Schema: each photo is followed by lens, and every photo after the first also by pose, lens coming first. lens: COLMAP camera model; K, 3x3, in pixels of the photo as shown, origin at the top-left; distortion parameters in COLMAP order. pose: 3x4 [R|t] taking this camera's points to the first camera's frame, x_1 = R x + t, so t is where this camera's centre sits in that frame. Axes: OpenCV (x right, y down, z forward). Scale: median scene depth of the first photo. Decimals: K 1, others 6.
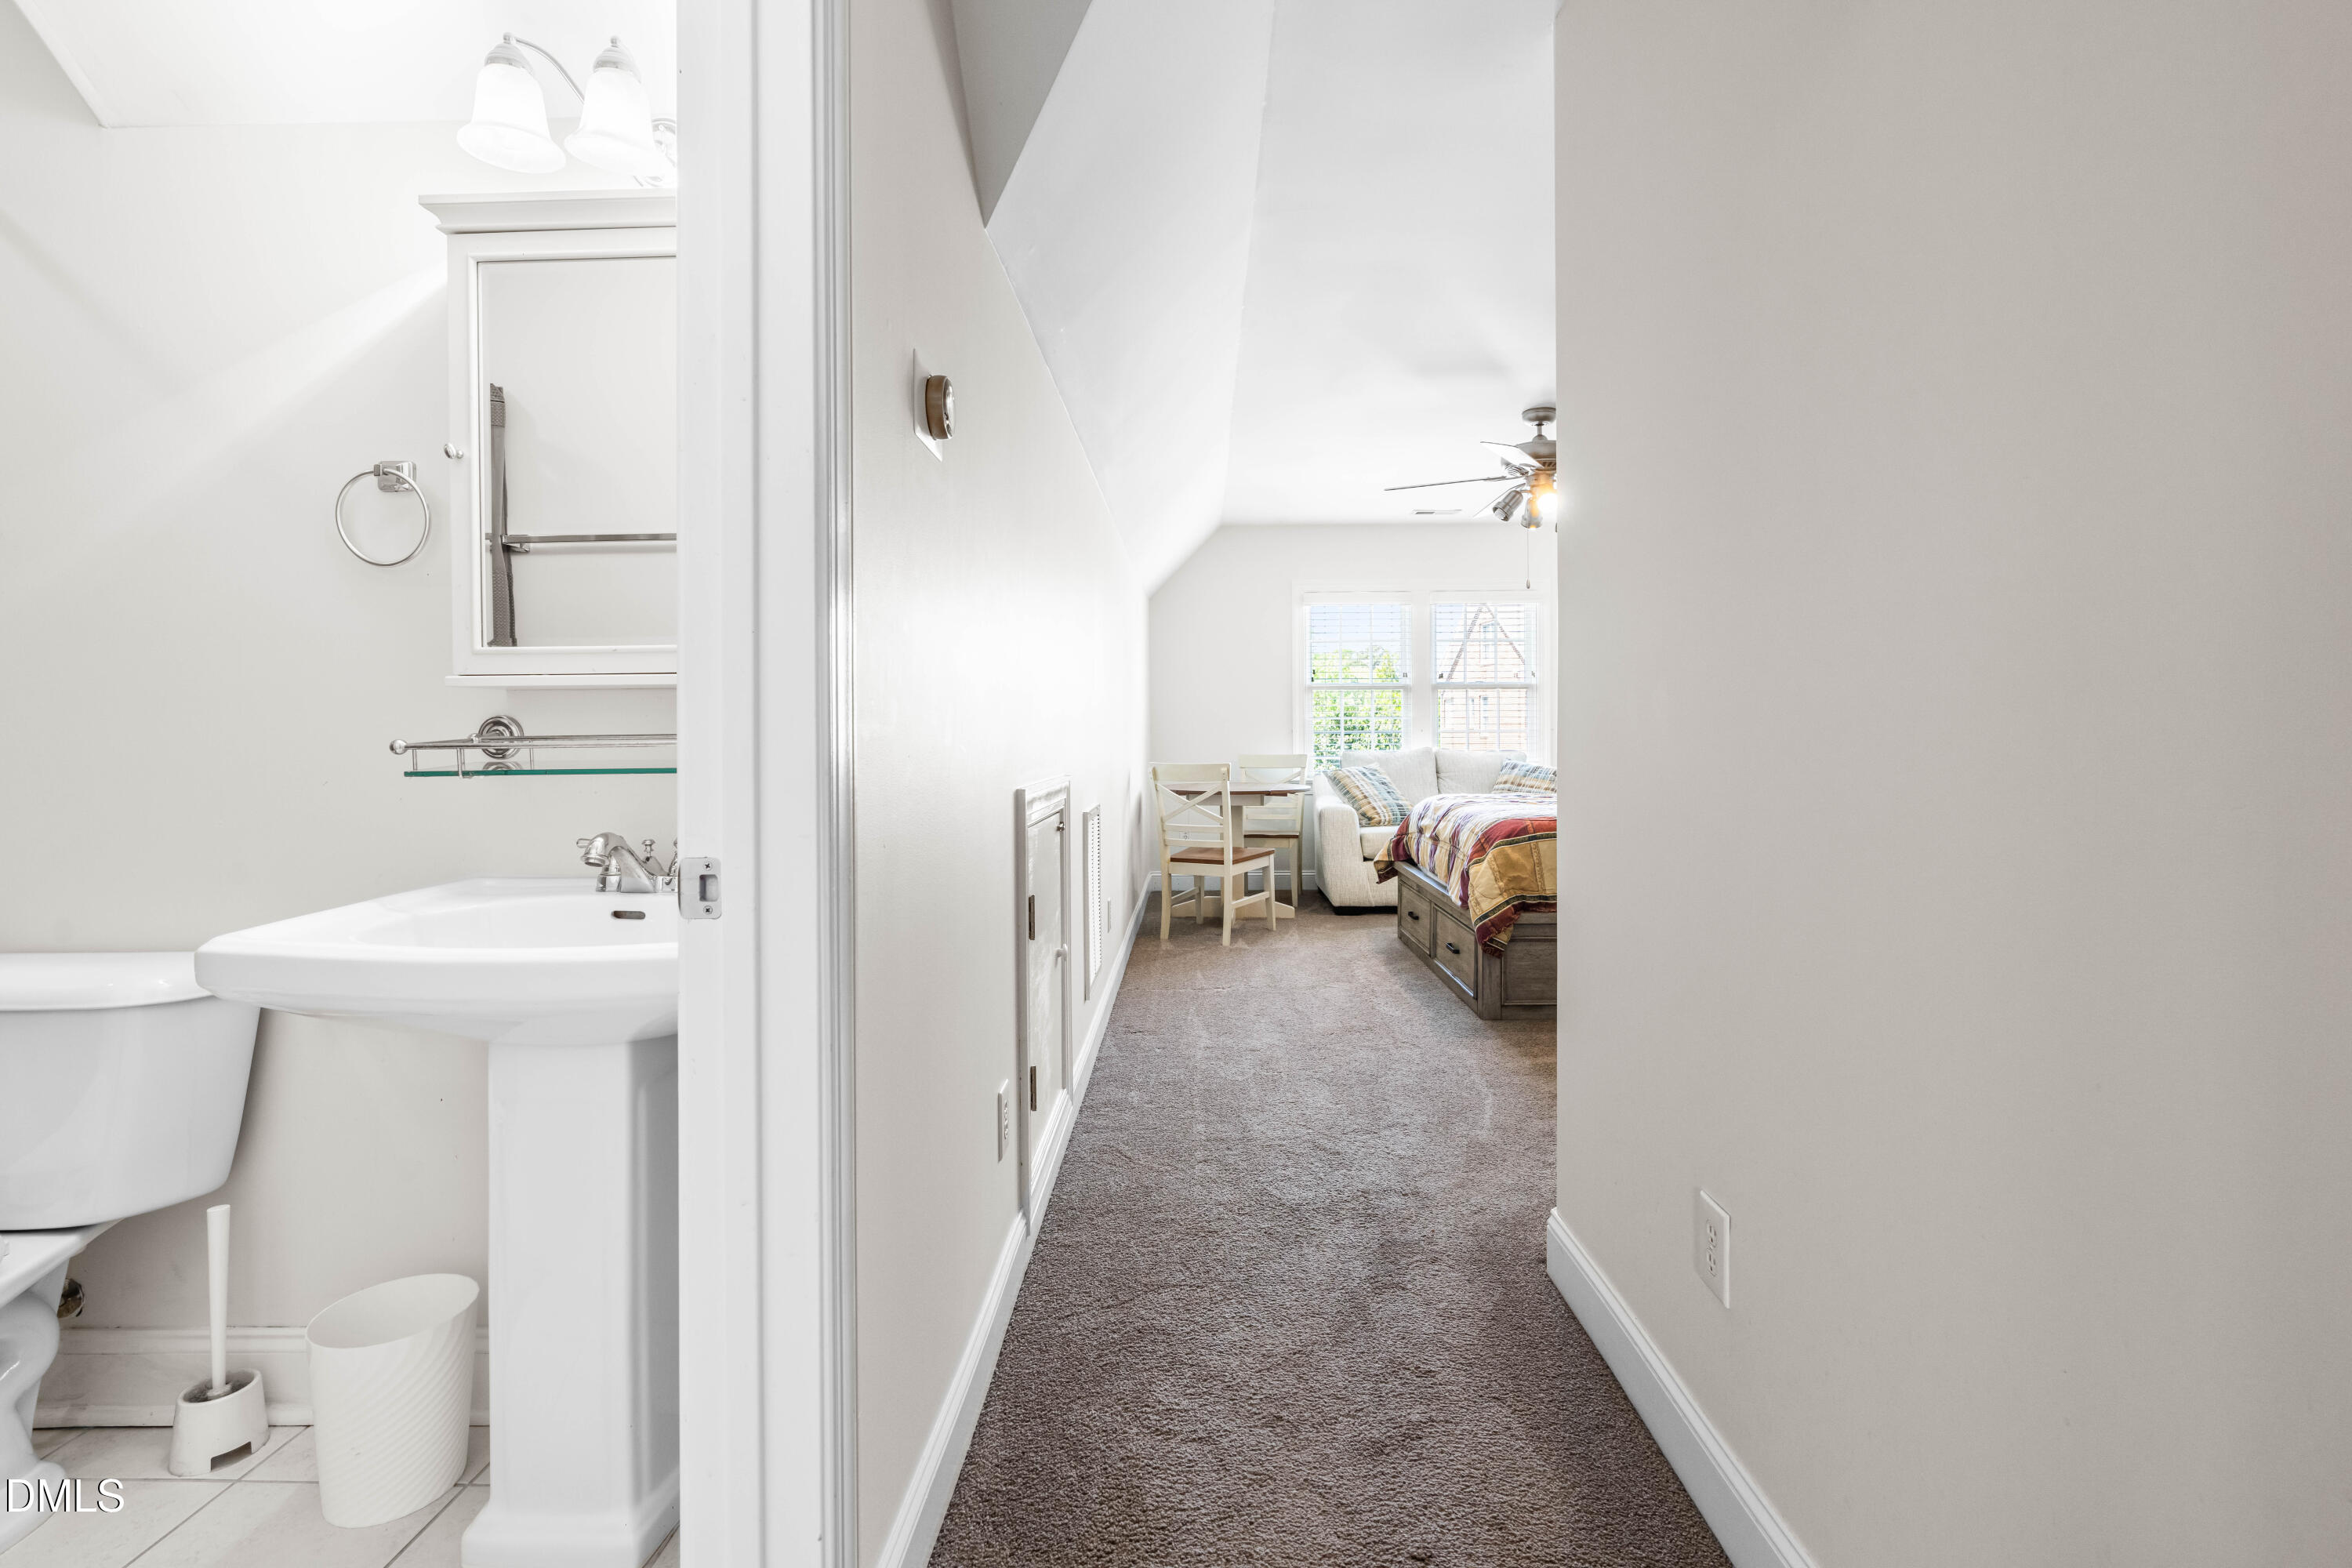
lens RADIAL K [[1064.2, 0, 1161.8], [0, 1064.2, 743.0], [0, 0, 1]] dist [-0.008418, 0.003466]
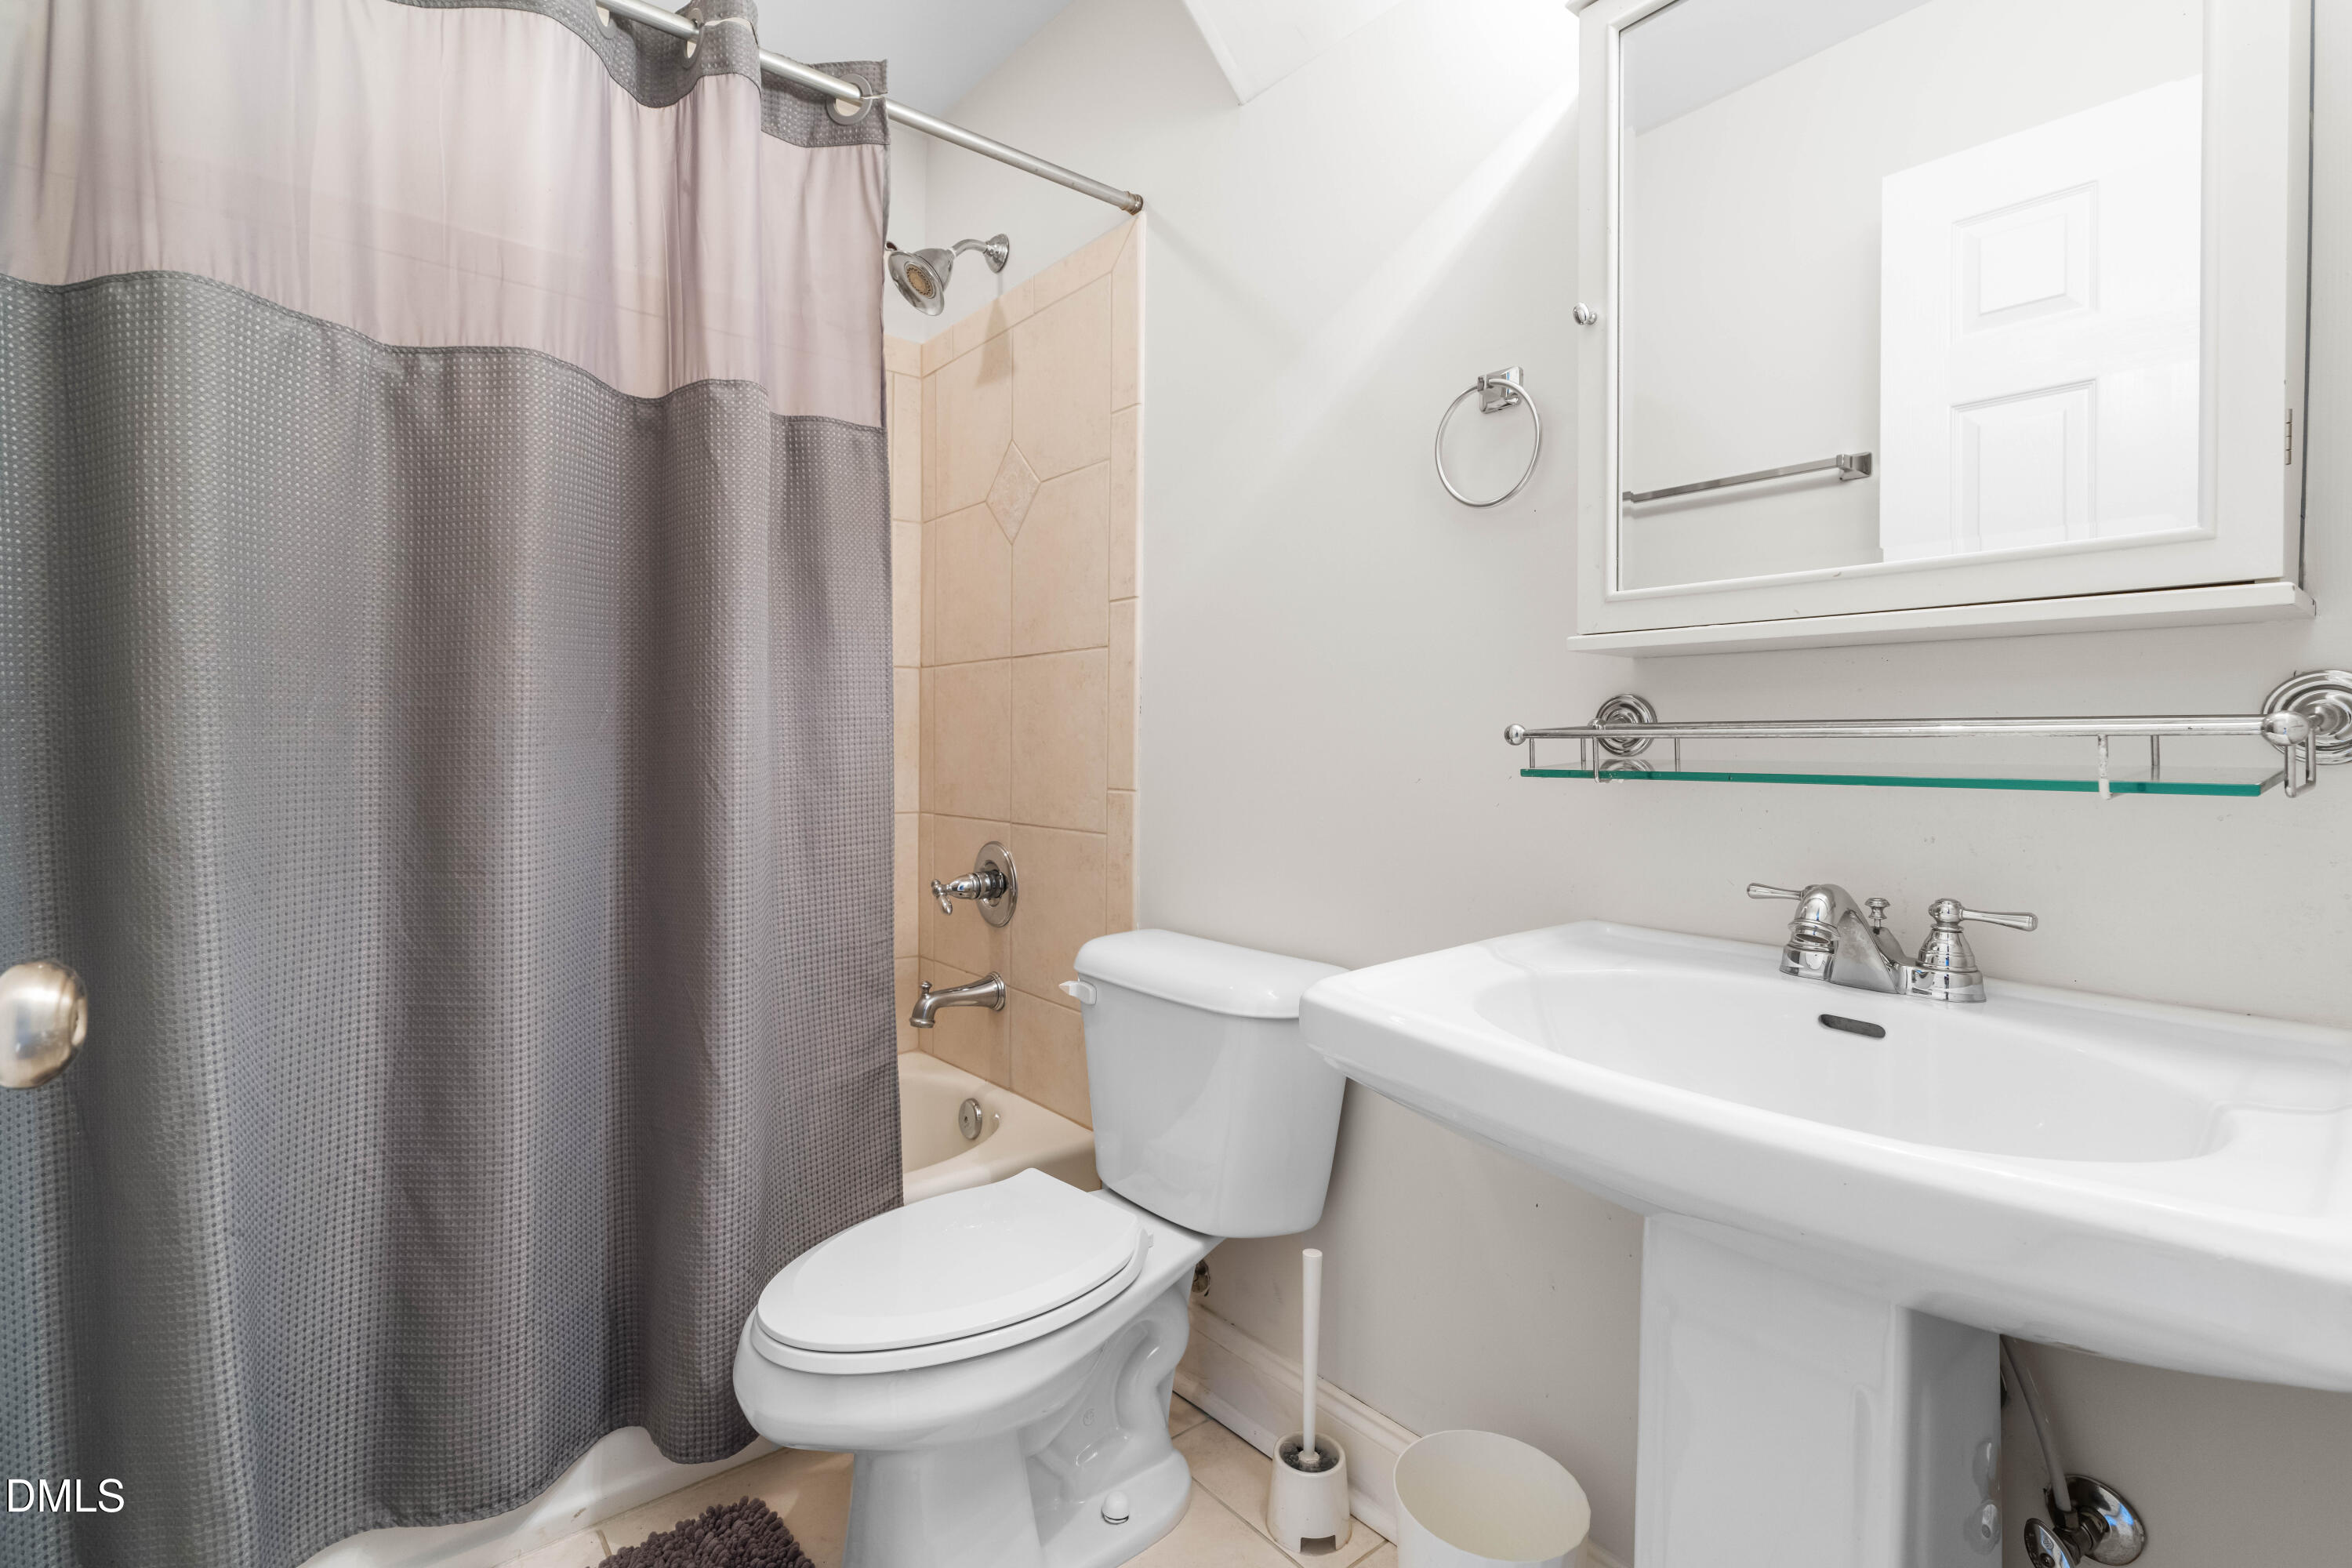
lens RADIAL K [[1064.2, 0, 1174.4], [0, 1064.2, 766.7], [0, 0, 1]] dist [-0.008418, 0.003466]
pose [[0.652715, 0.029248, -0.757039, -0.308713], [-0.014010, 0.999550, 0.026538, 0.009090], [0.757474, -0.006716, 0.652831, 0.338764]]
